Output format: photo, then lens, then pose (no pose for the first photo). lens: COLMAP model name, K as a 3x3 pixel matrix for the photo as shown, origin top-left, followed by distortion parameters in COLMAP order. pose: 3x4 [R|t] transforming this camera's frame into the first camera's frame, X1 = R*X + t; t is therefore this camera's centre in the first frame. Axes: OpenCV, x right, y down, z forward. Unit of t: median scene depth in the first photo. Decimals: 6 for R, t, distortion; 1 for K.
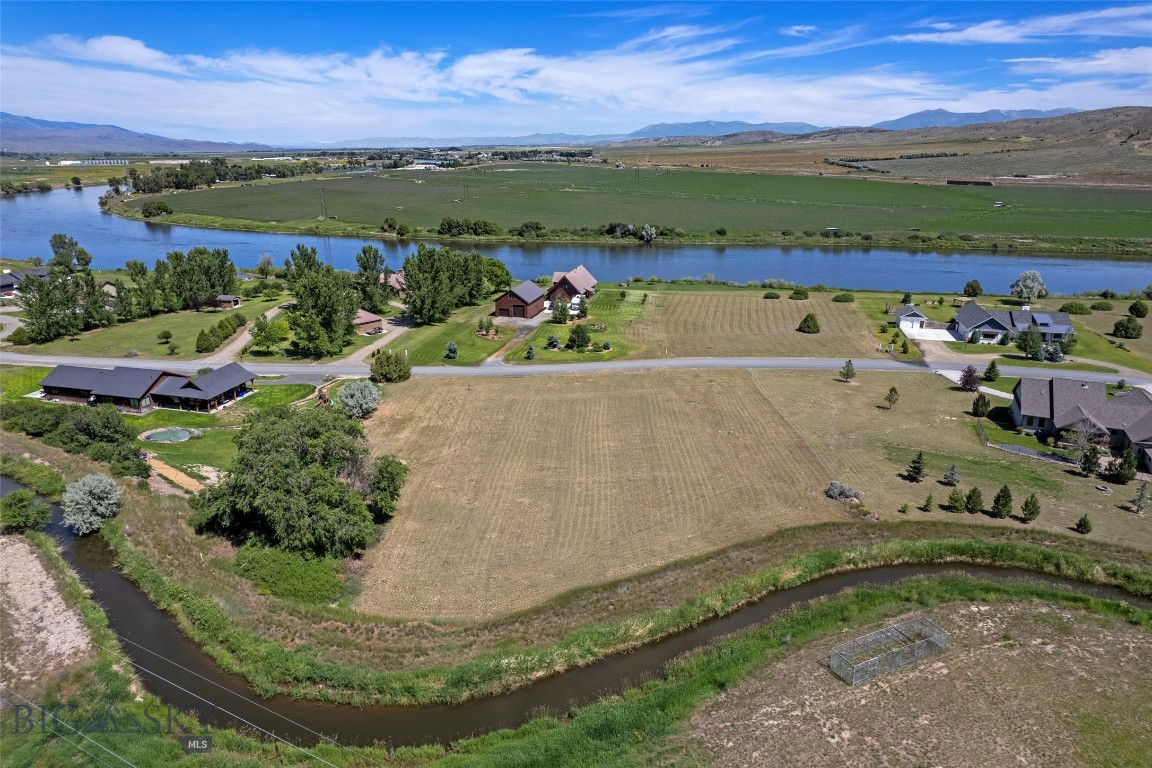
lens RADIAL K [[740.6, 0, 577.8], [0, 740.6, 379.0], [0, 0, 1]] dist [-0.083946, 0.076447]
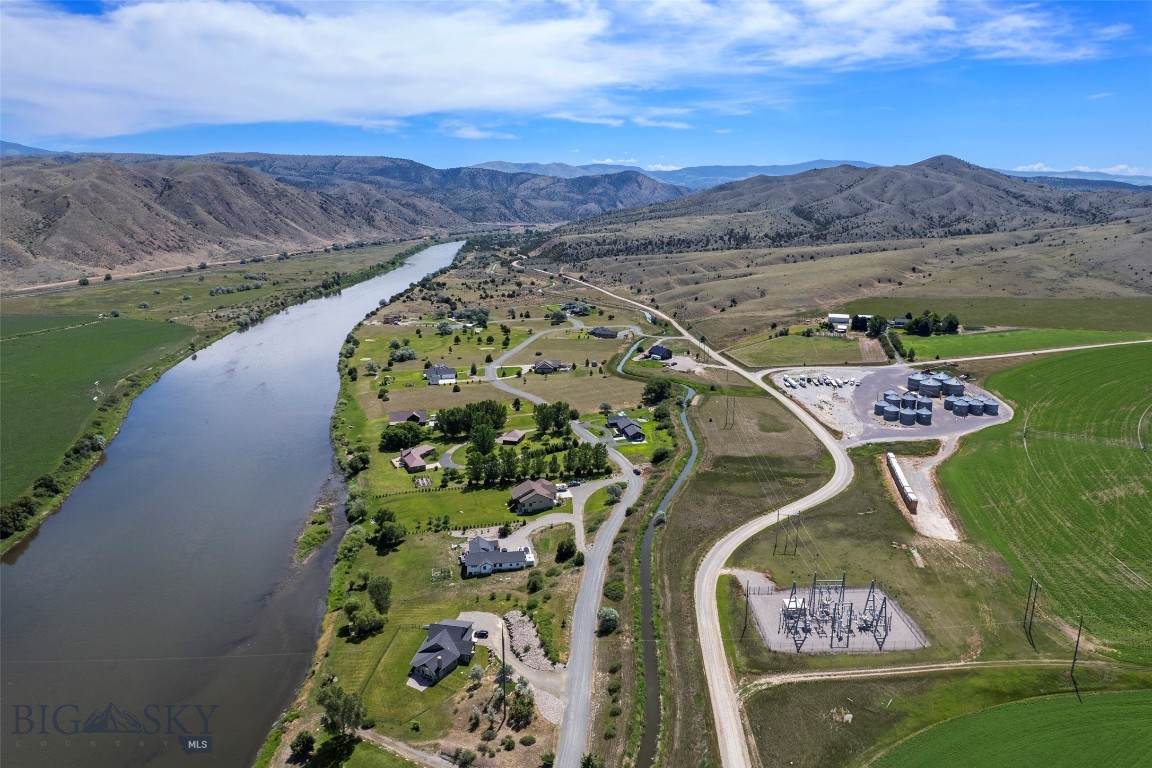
lens RADIAL K [[738.4, 0, 579.4], [0, 738.4, 388.5], [0, 0, 1]] dist [-0.083063, 0.073635]
pose [[-0.438631, -0.232277, 0.868130, -1.065905], [0.270088, 0.887286, 0.373867, -0.459065], [-0.857120, 0.398462, -0.326456, 0.706779]]
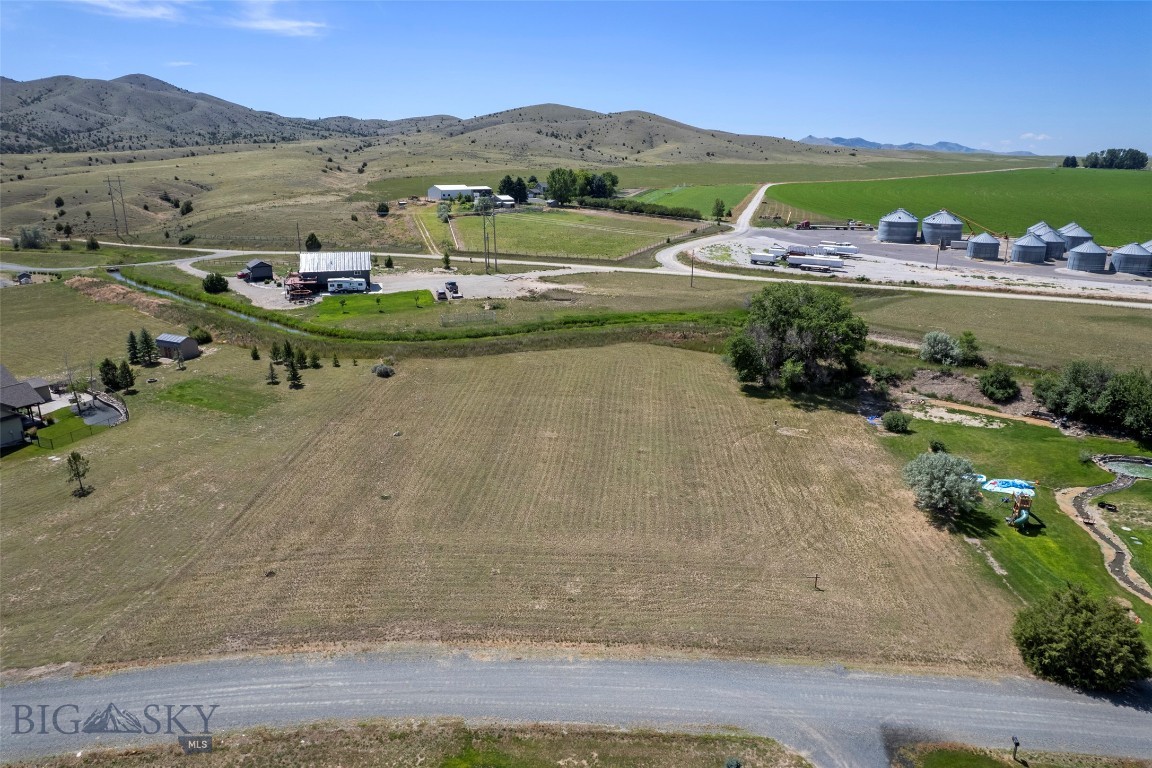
lens RADIAL K [[738.4, 0, 579.4], [0, 738.4, 388.5], [0, 0, 1]] dist [-0.083063, 0.073635]
pose [[-0.998676, -0.020568, 0.047144, -0.006916], [0.009843, 0.823208, 0.567654, -0.115971], [-0.050485, 0.567367, -0.821916, 0.448551]]
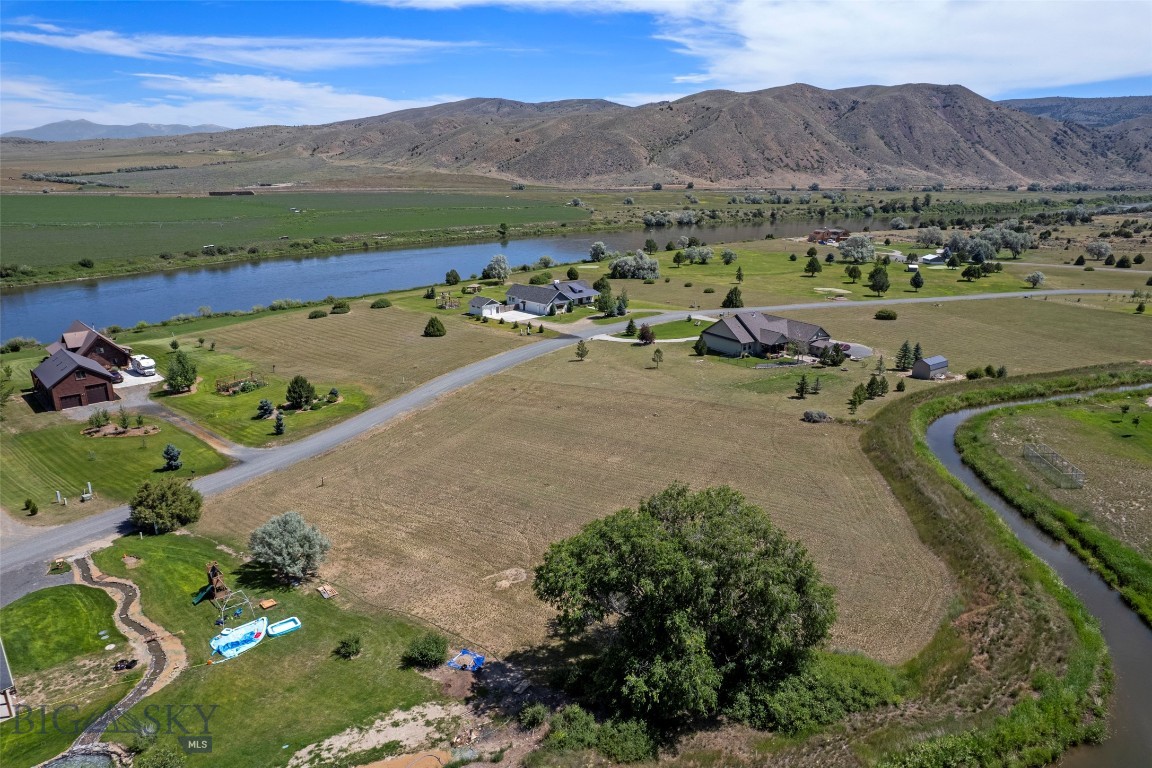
lens RADIAL K [[740.6, 0, 577.8], [0, 740.6, 379.0], [0, 0, 1]] dist [-0.083946, 0.076447]
pose [[0.528564, -0.238855, 0.814597, -0.194038], [0.252853, 0.960341, 0.117522, -0.035857], [-0.810361, 0.143855, 0.567997, 0.133754]]
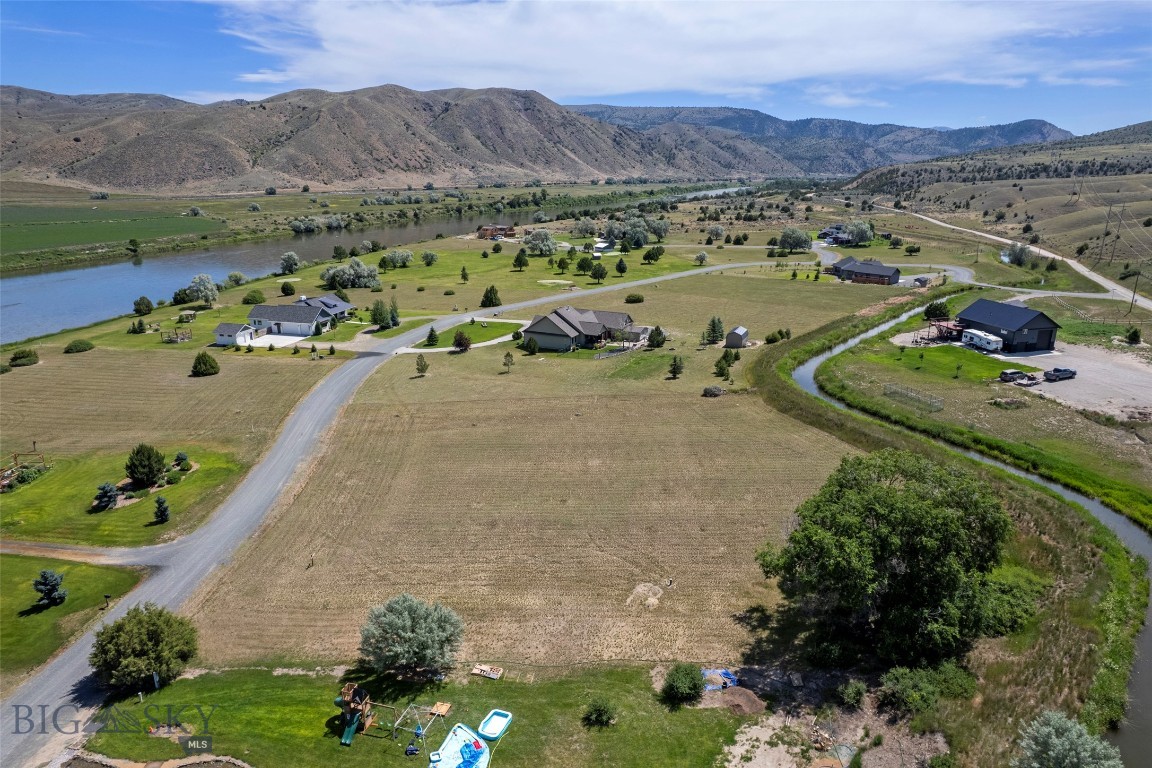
lens RADIAL K [[740.6, 0, 577.8], [0, 740.6, 379.0], [0, 0, 1]] dist [-0.083946, 0.076447]
pose [[0.020844, -0.281099, 0.959452, -0.221364], [0.299323, 0.917397, 0.262275, -0.070306], [-0.953924, 0.281720, 0.103261, 0.242804]]
